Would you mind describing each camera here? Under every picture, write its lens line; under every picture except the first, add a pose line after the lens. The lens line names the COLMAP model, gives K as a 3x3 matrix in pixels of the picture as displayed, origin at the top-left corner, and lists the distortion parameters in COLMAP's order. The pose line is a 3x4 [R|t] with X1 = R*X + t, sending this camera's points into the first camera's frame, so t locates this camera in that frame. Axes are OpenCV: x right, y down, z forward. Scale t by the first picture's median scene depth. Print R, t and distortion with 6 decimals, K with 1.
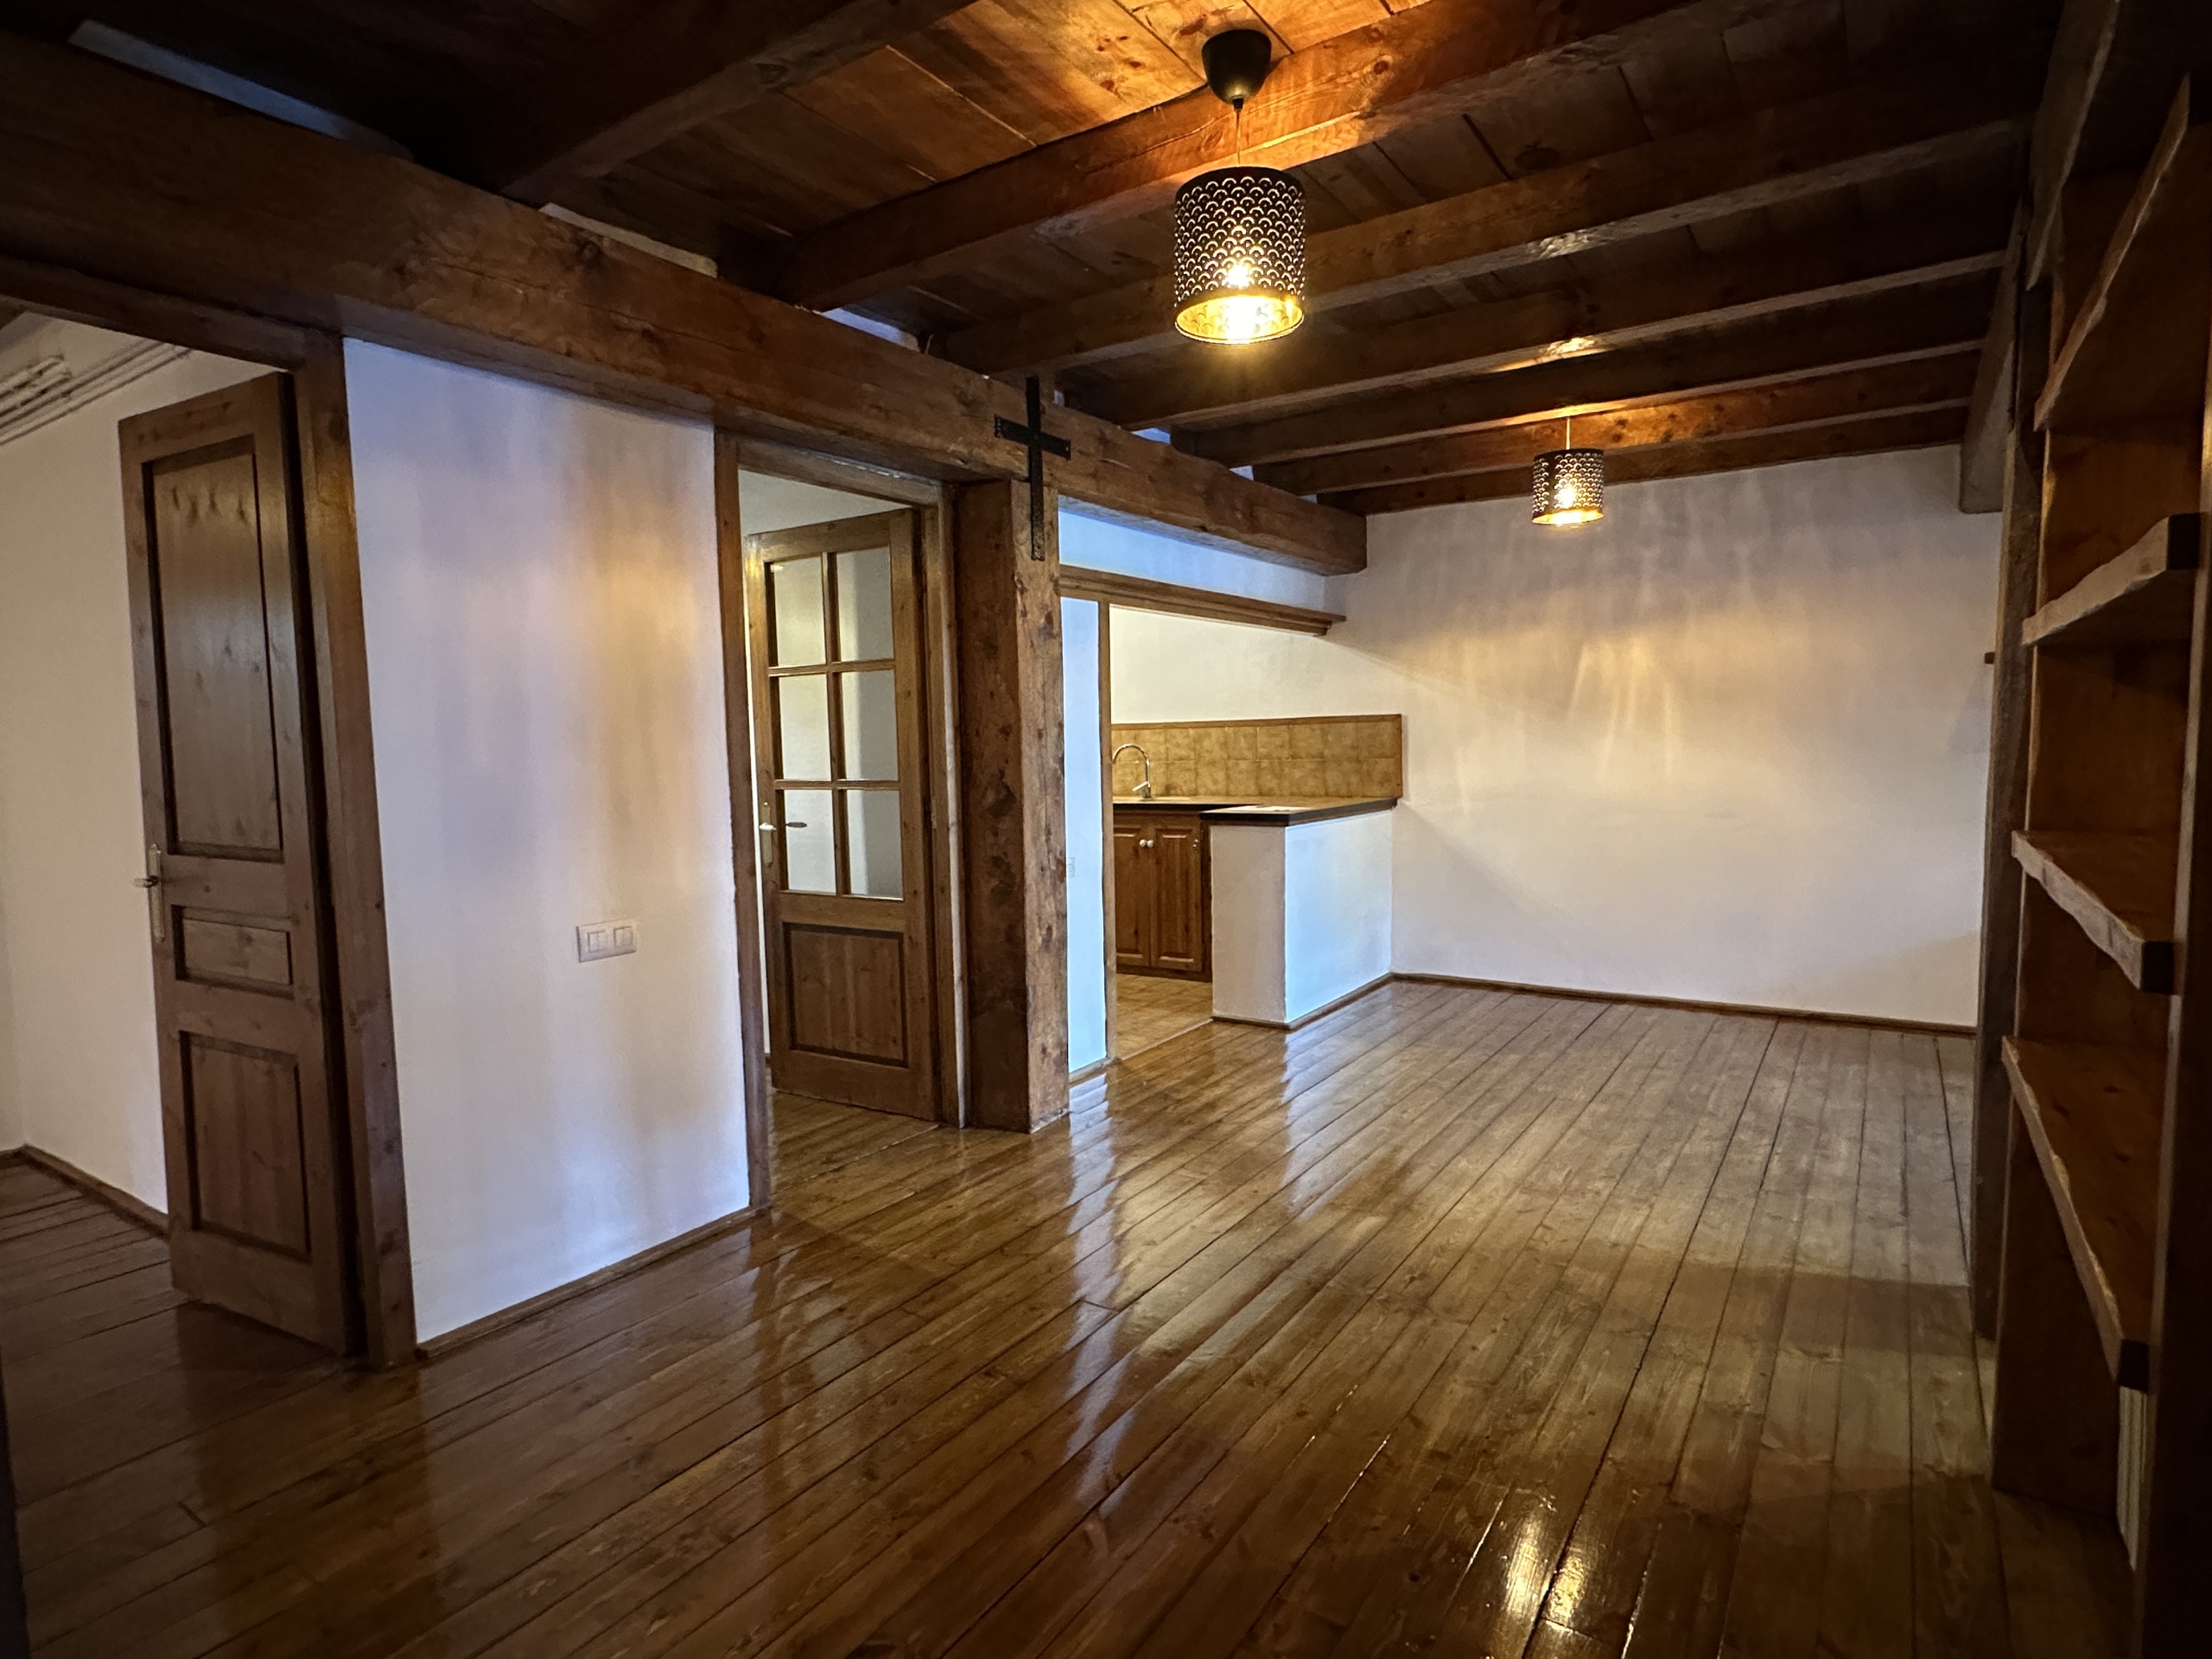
lens RADIAL K [[1179.1, 0, 1092.7], [0, 1179.1, 842.0], [0, 0, 1]] dist [-0.000722, -0.000485]
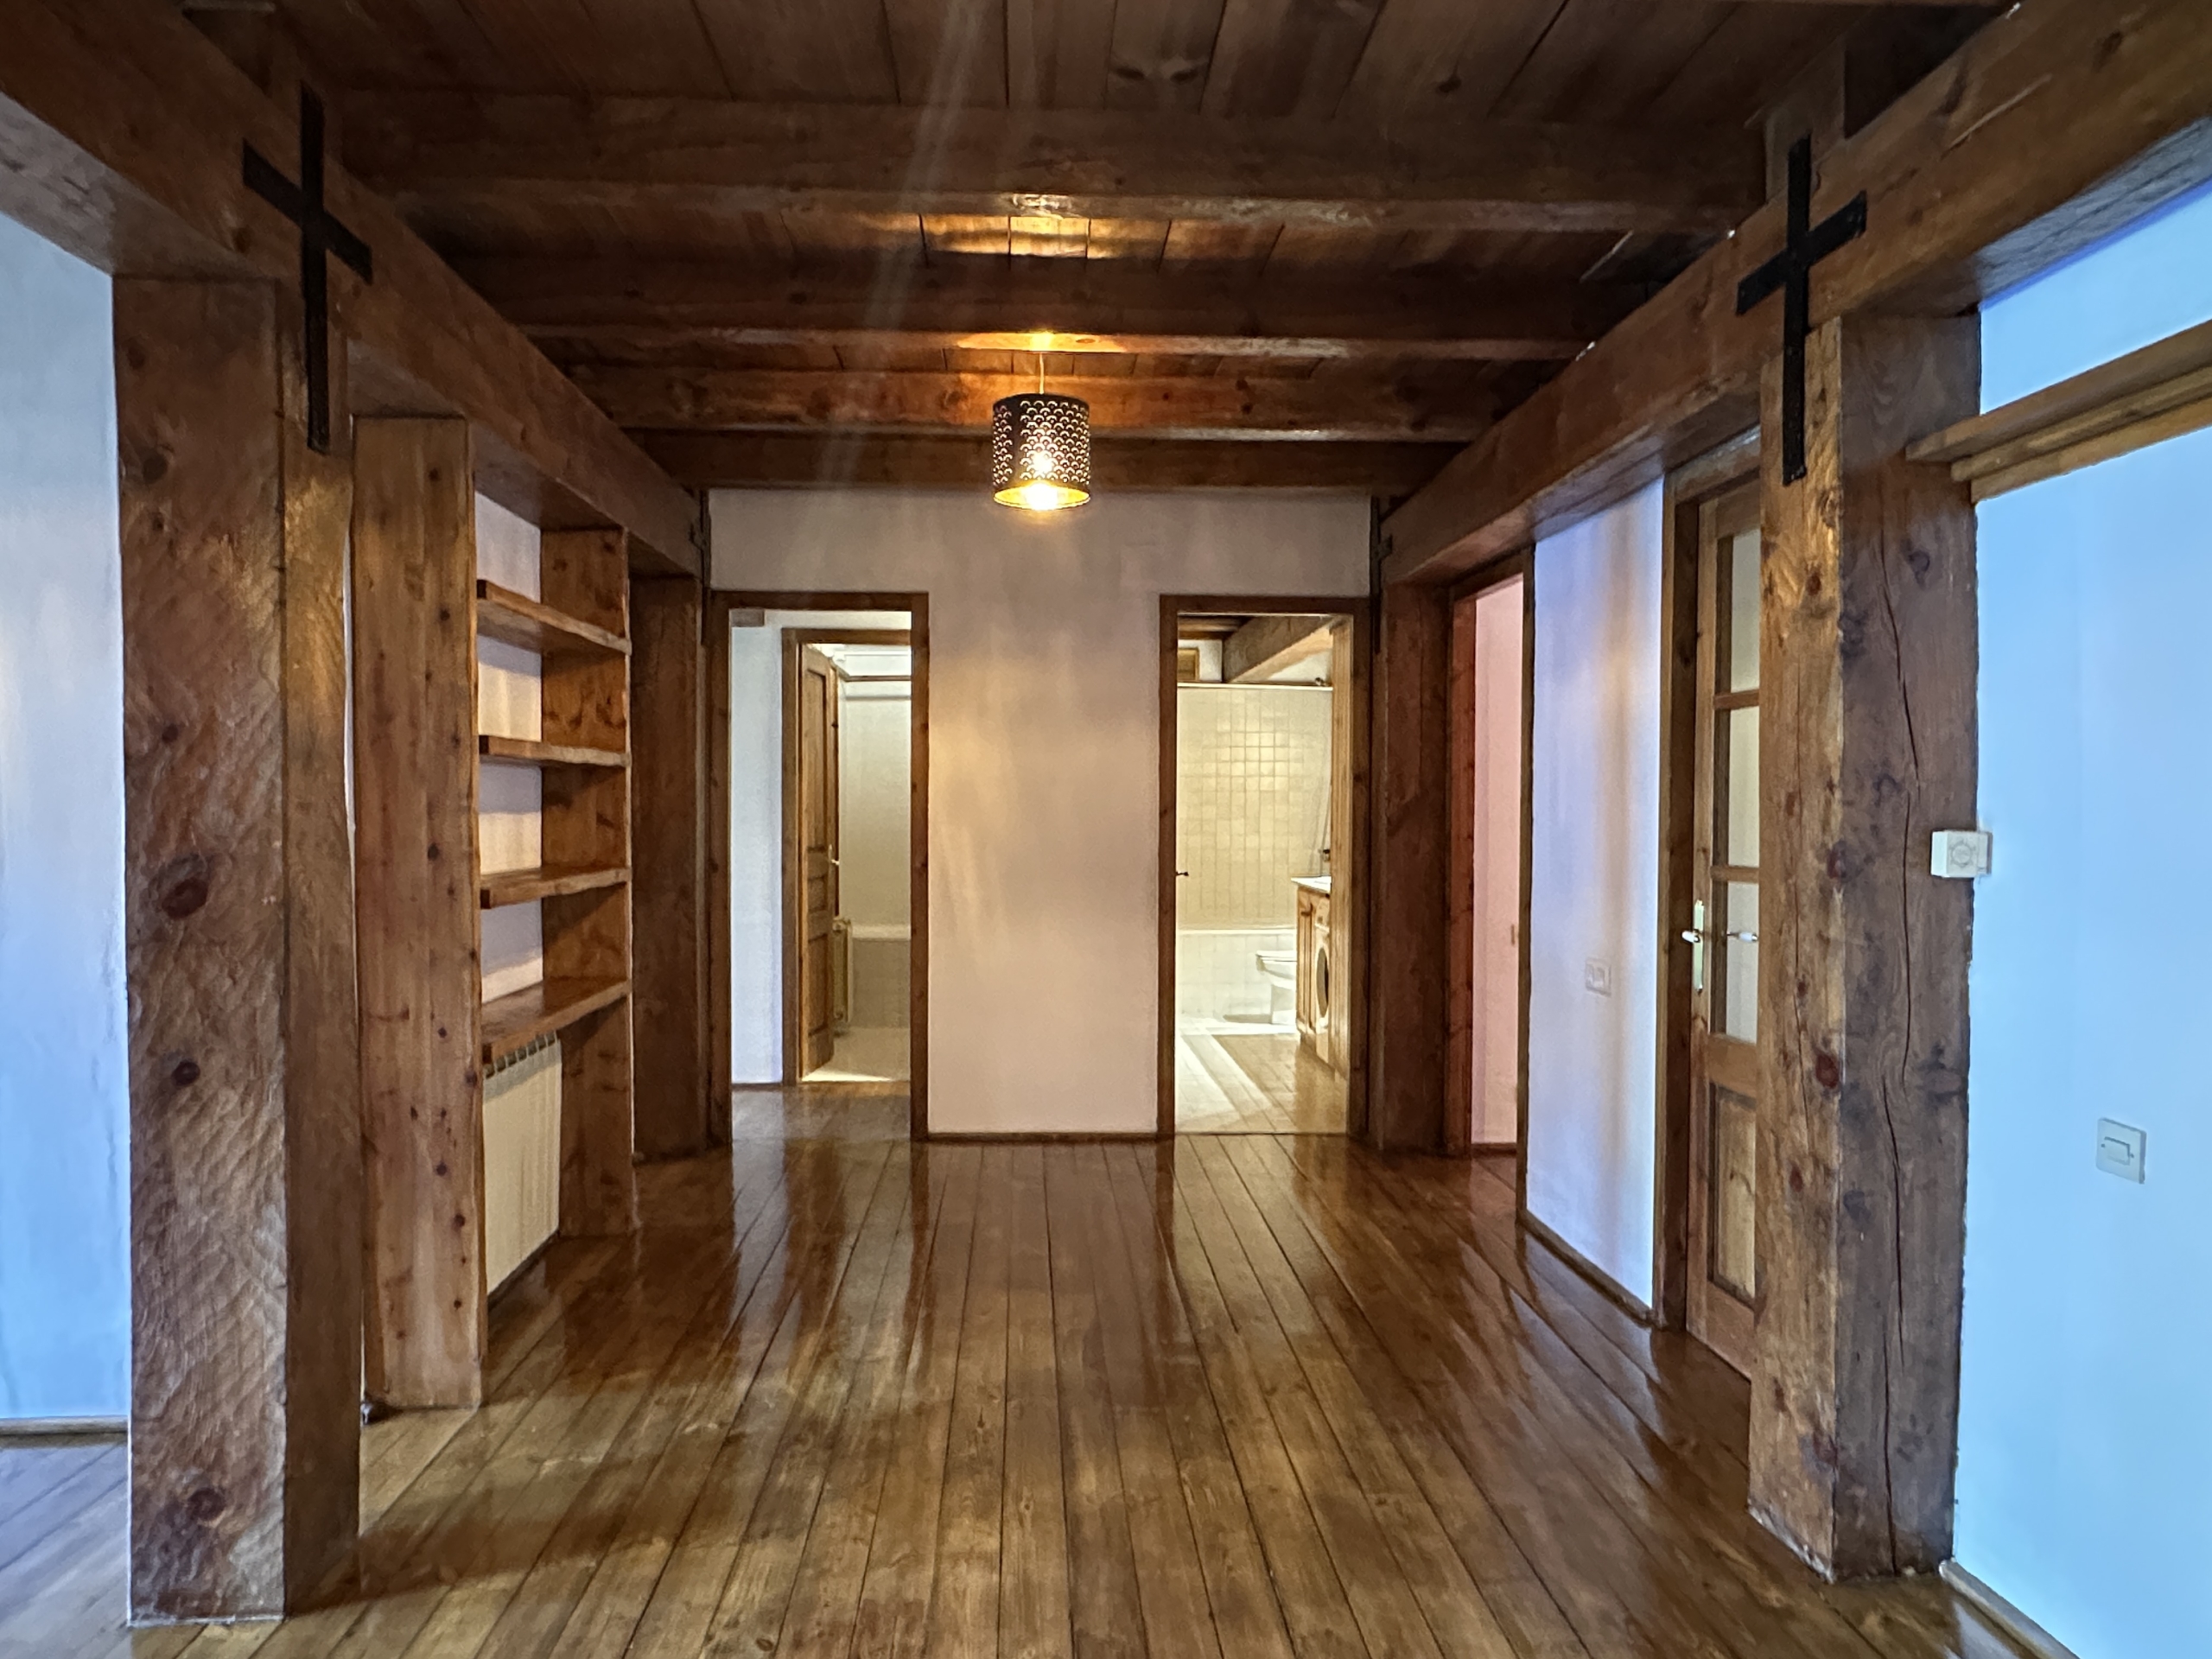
lens RADIAL K [[1400.5, 0, 1088.1], [0, 1400.5, 842.0], [0, 0, 1]] dist [-0.000348, -0.000382]
pose [[-0.793569, 0.020429, -0.608137, 0.696103], [-0.040543, 0.995440, 0.086345, -0.135961], [0.607128, 0.093177, -0.789122, 1.530111]]
